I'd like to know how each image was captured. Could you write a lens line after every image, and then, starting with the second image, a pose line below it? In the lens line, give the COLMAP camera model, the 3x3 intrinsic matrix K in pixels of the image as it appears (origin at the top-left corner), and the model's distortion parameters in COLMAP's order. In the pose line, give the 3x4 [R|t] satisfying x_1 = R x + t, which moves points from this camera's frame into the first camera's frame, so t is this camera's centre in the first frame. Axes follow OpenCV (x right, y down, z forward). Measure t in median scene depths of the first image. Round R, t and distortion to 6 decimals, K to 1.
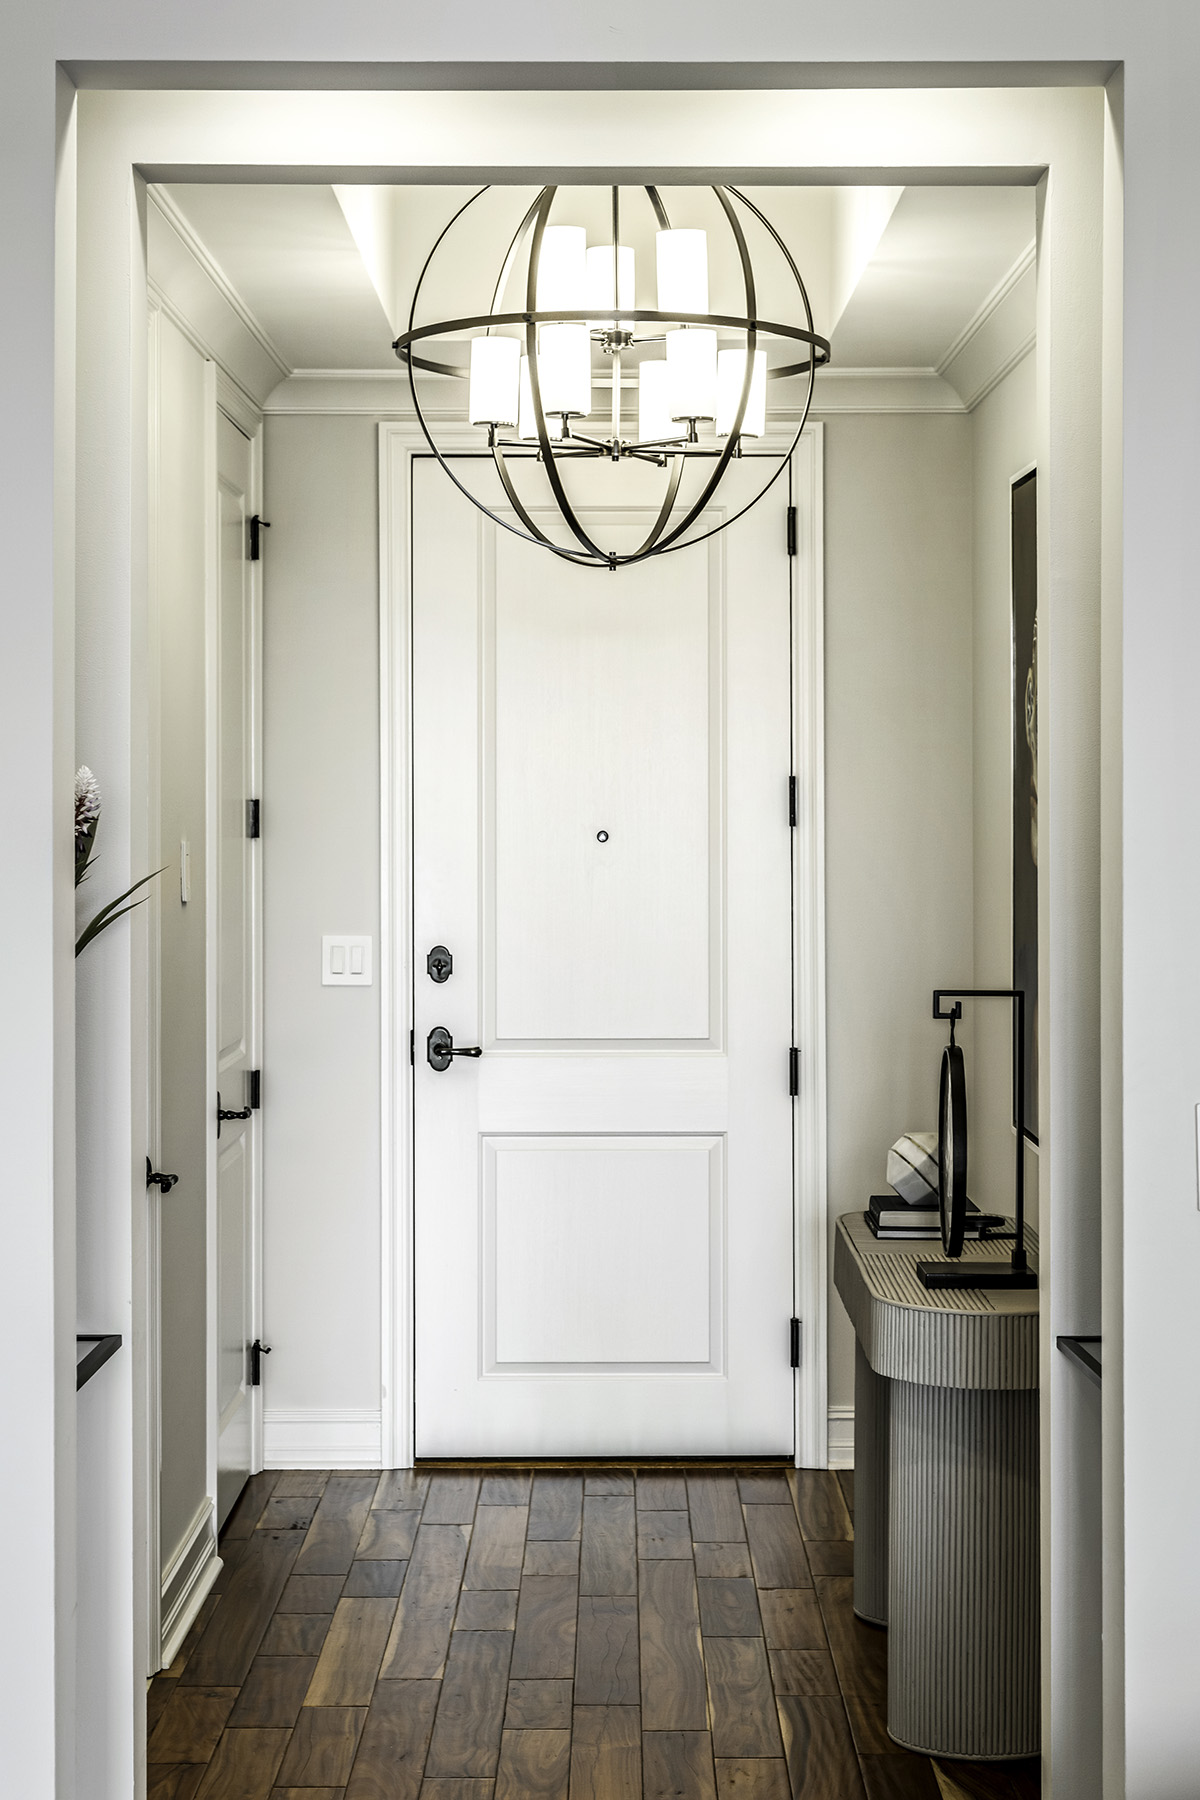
lens RADIAL K [[2984.6, 0, 603.7], [0, 2984.6, 902.6], [0, 0, 1]] dist [-0.039234, 0.000000]
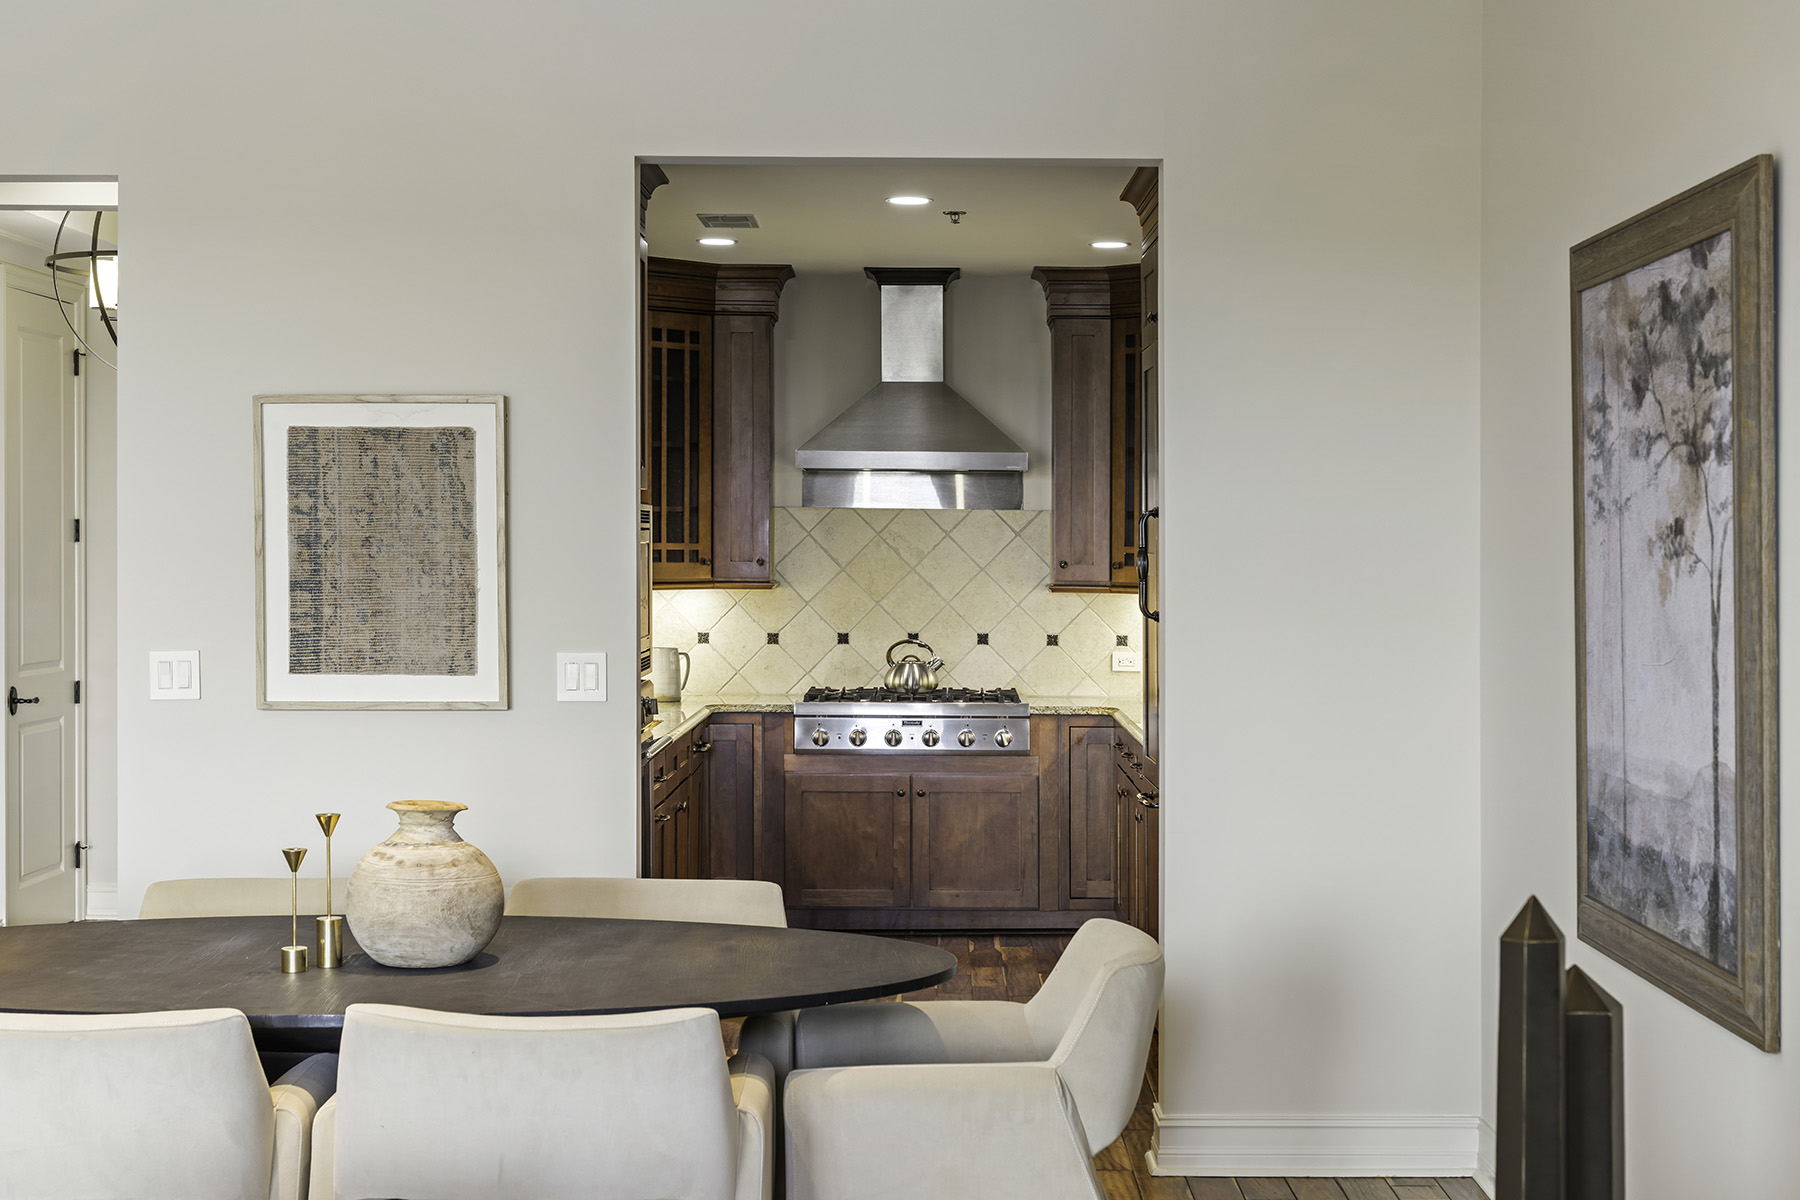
lens RADIAL K [[2545.5, 0, 916.6], [0, 2545.5, 559.9], [0, 0, 1]] dist [-0.022220, 0.000000]
pose [[0.999930, 0.000276, -0.011798, 0.467372], [-0.000529, 0.999769, -0.021484, 0.023269], [0.011790, 0.021489, 0.999700, -0.513352]]
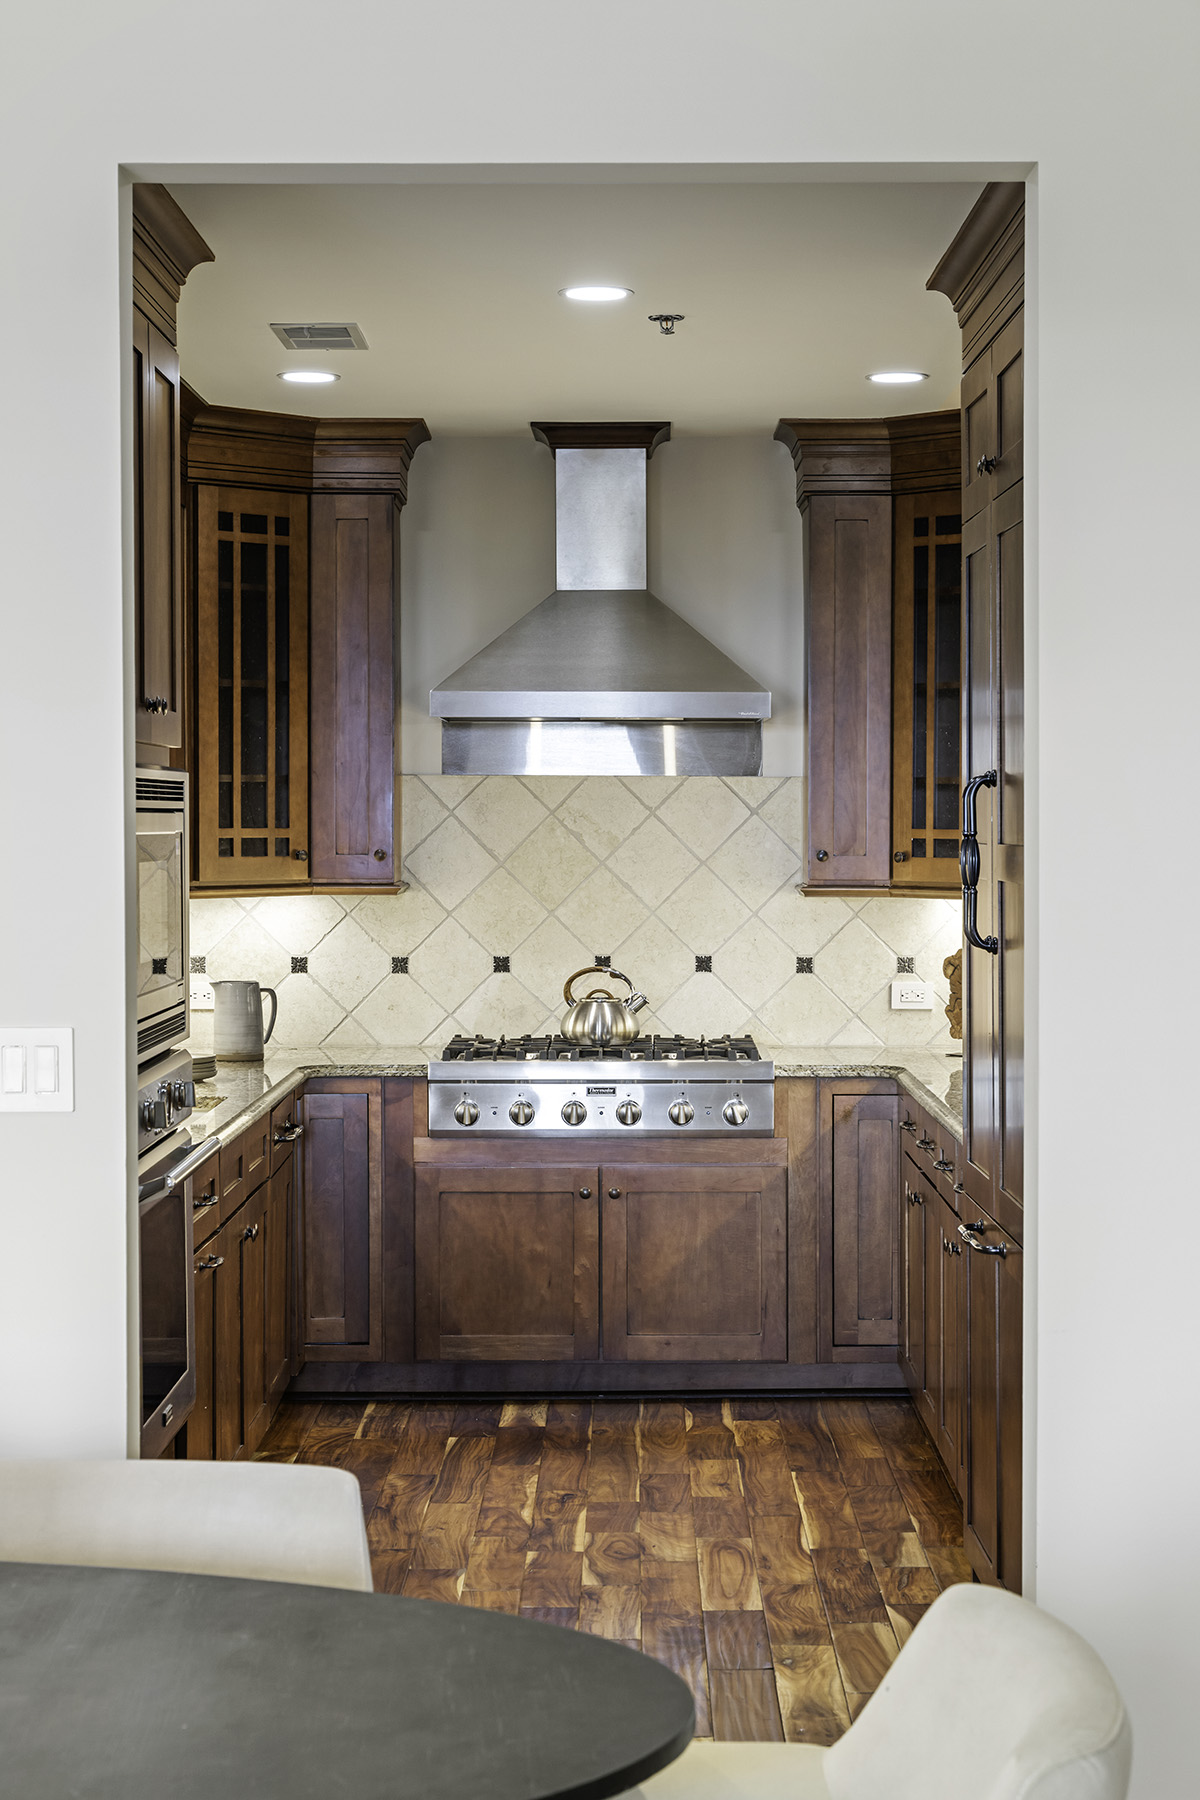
lens RADIAL K [[2984.6, 0, 609.0], [0, 2984.6, 891.0], [0, 0, 1]] dist [-0.039234, 0.000000]
pose [[0.999940, -0.002338, -0.010743, 0.462262], [0.002305, 0.999992, -0.003121, 0.008543], [0.010750, 0.003096, 0.999937, -0.157019]]
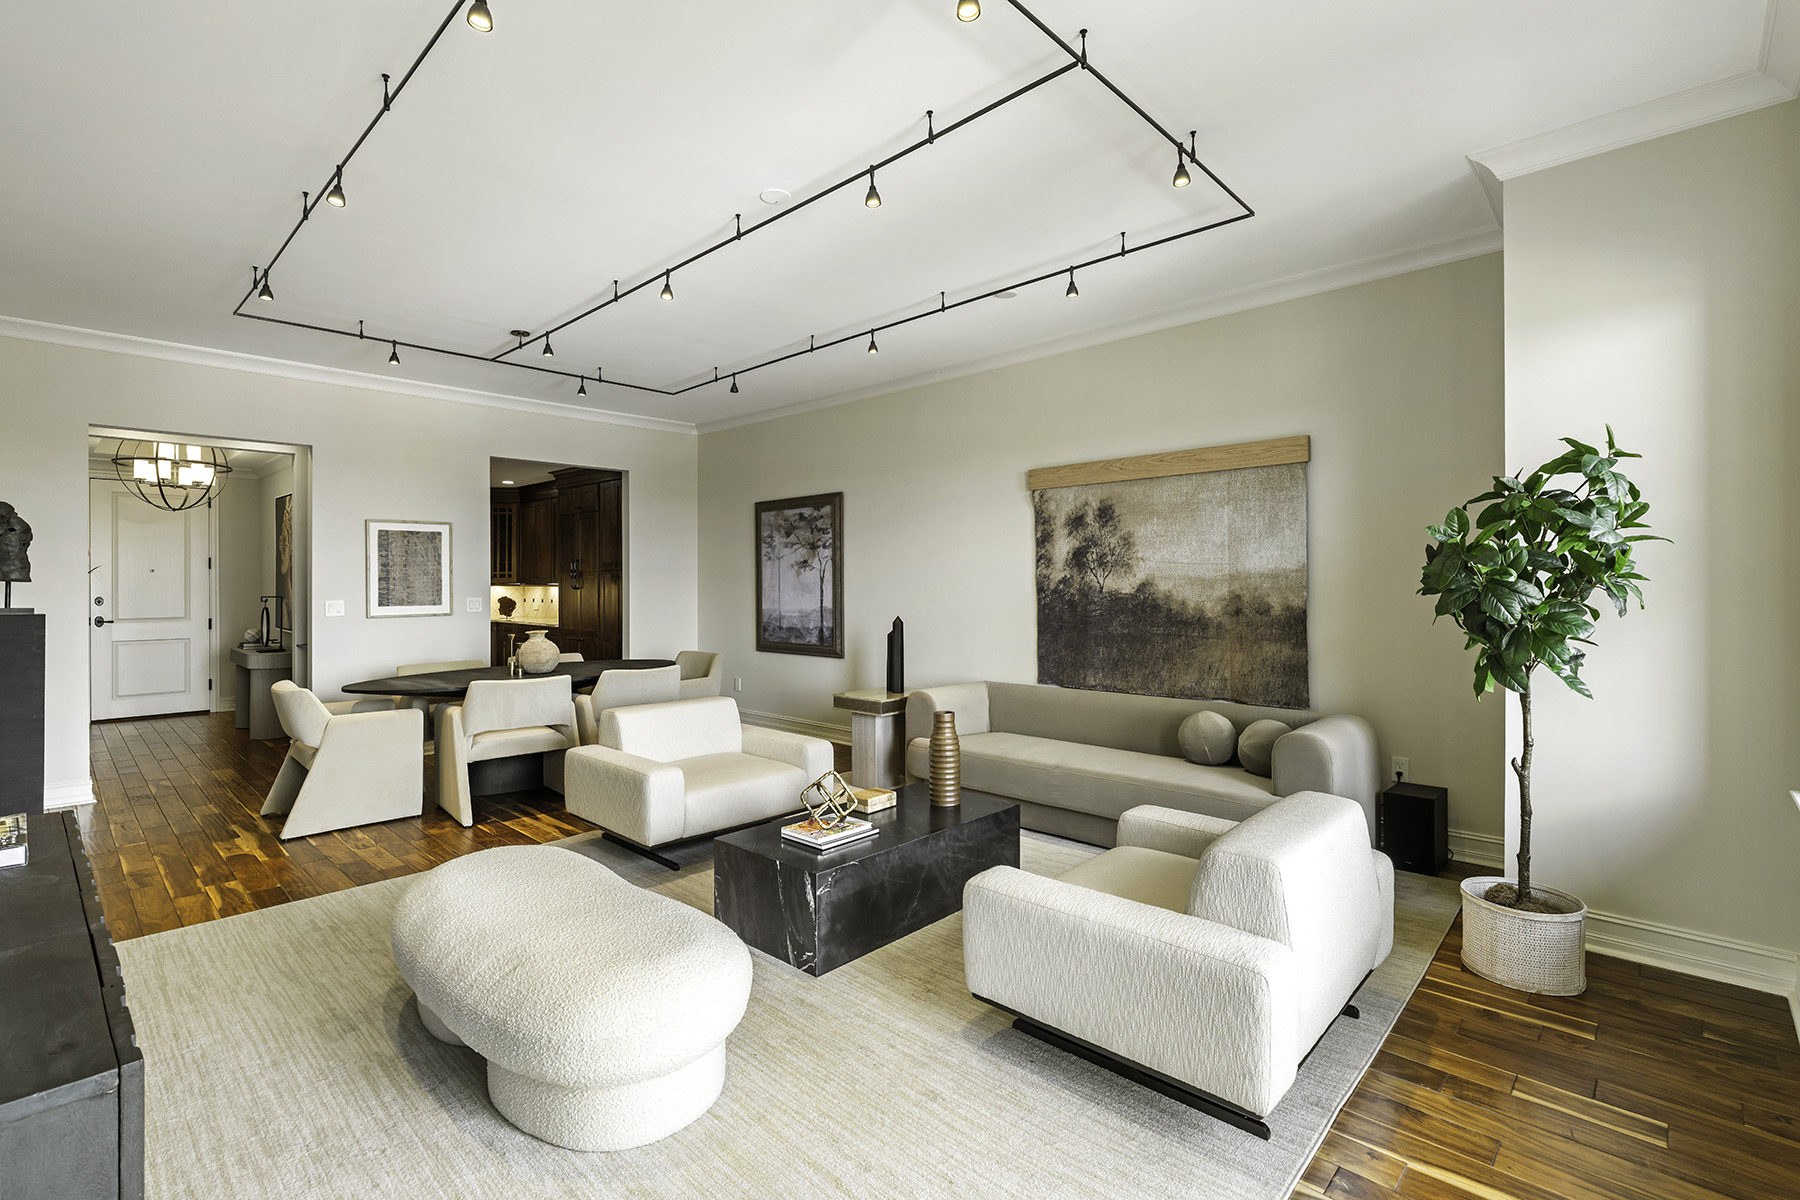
lens RADIAL K [[820.9, 0, 894.1], [0, 820.9, 566.9], [0, 0, 1]] dist [-0.000870, -0.001292]
pose [[0.695114, 0.004037, 0.718888, -0.134632], [0.026625, 0.999154, -0.031356, 0.048427], [-0.718406, 0.040936, 0.694418, -0.715935]]
